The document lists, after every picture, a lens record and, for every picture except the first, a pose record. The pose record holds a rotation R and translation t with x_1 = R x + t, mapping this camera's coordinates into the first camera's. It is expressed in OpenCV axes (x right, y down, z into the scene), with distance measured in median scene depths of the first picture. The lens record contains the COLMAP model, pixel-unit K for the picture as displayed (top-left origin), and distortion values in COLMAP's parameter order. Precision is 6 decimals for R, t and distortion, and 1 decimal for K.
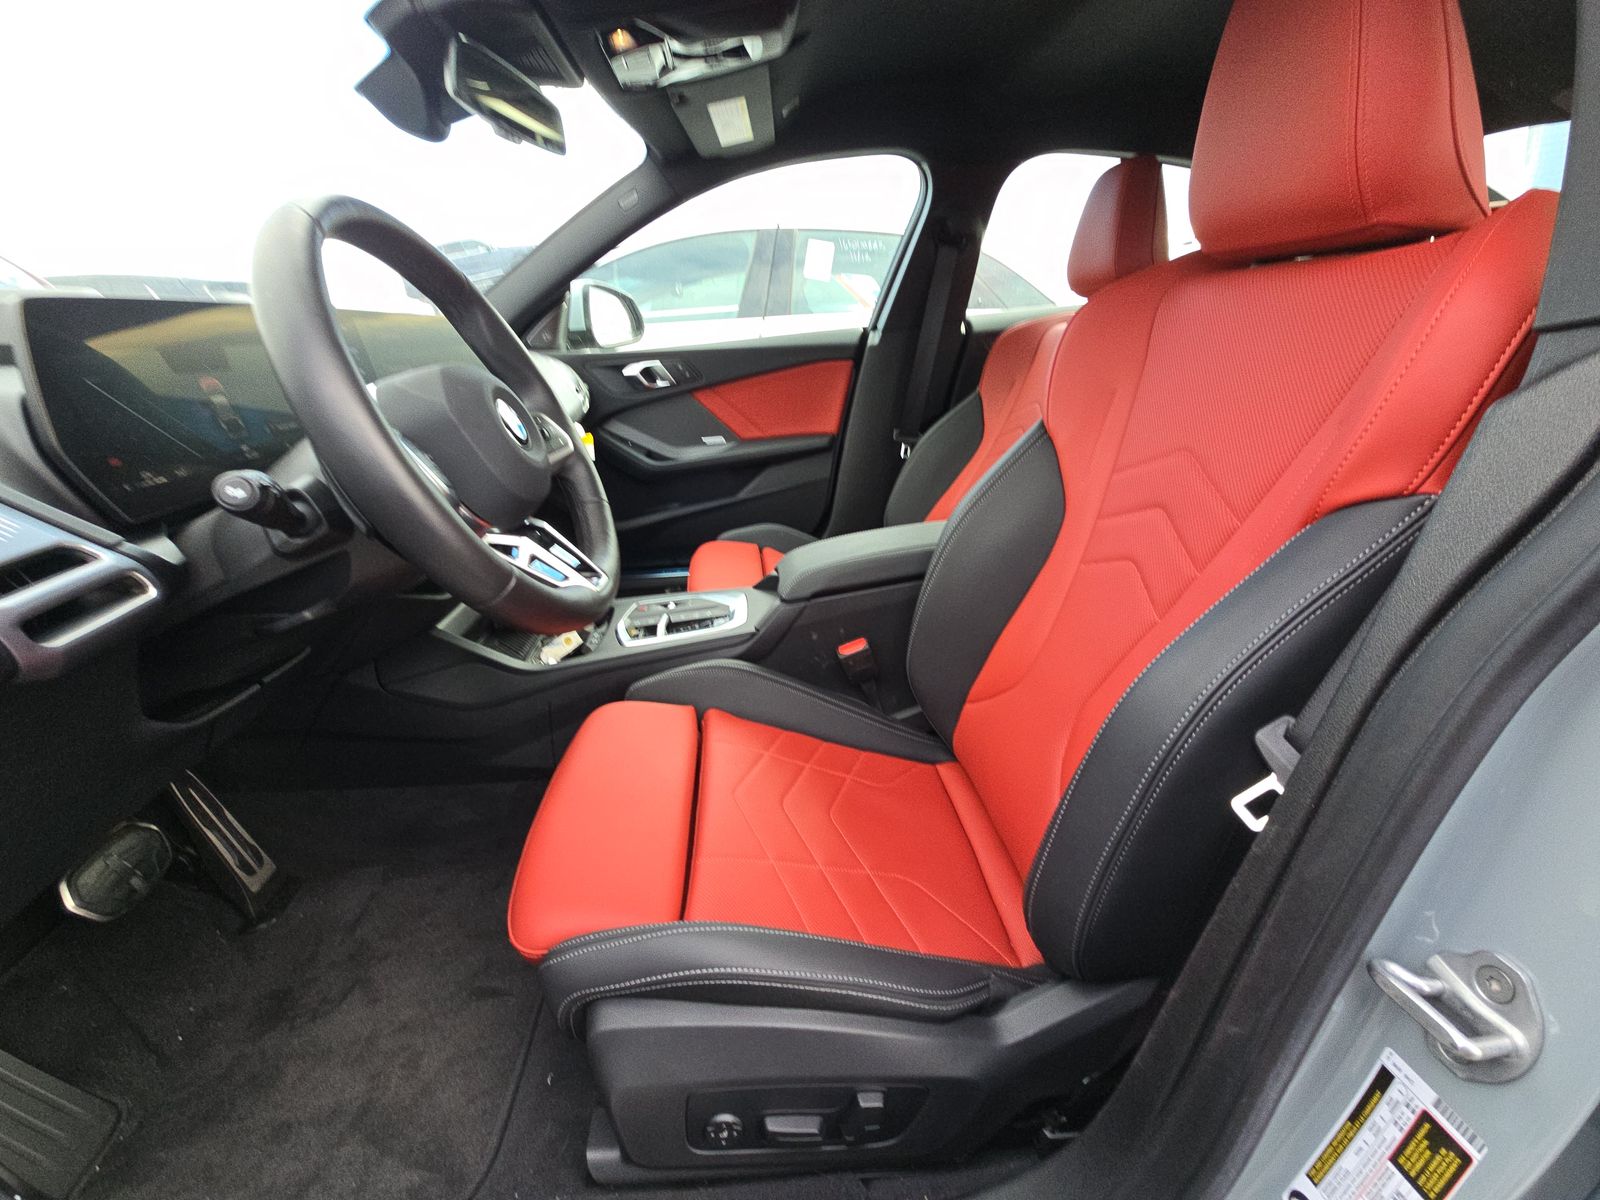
lens RADIAL K [[655.9, 0, 824.8], [0, 655.9, 600.9], [0, 0, 1]] dist [-0.021037, -0.000482]
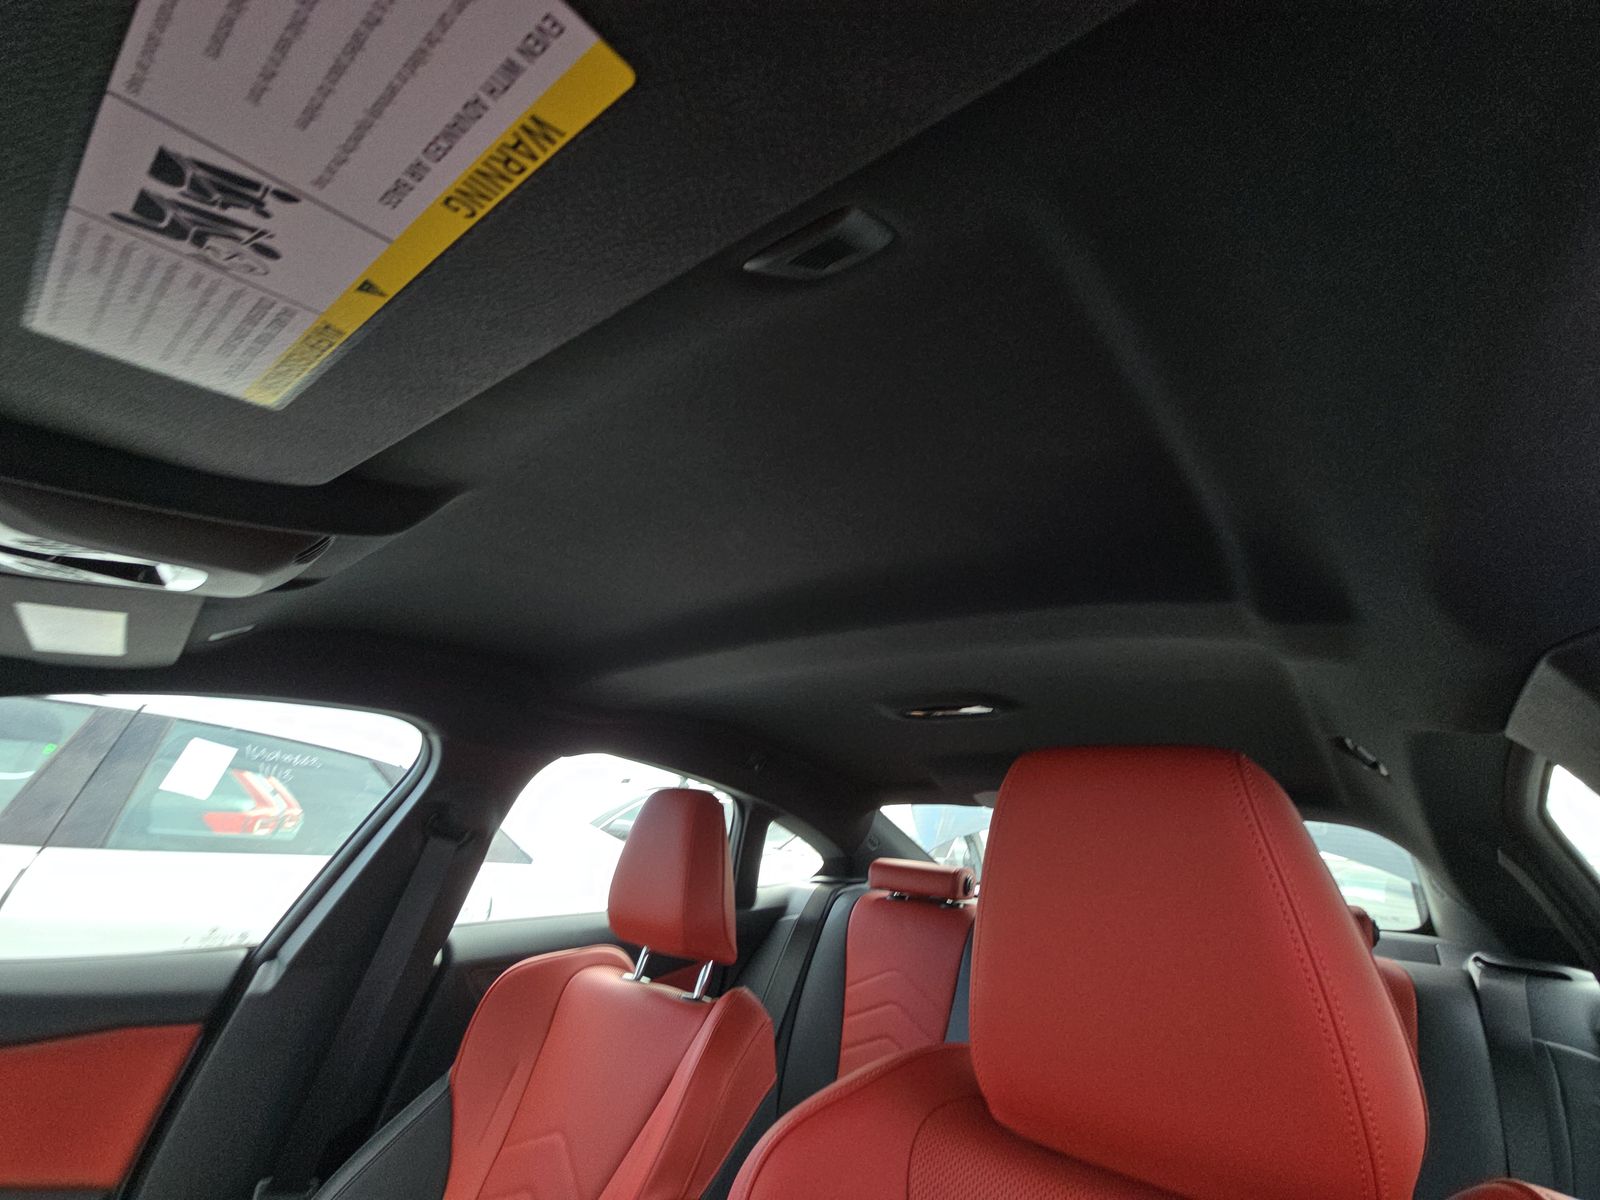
lens RADIAL K [[655.9, 0, 824.8], [0, 655.9, 600.9], [0, 0, 1]] dist [-0.021037, -0.000482]
pose [[0.710872, 0.326233, 0.623084, -0.032091], [0.168275, 0.781294, -0.601052, -0.247399], [-0.682895, 0.532121, 0.500503, 0.229507]]
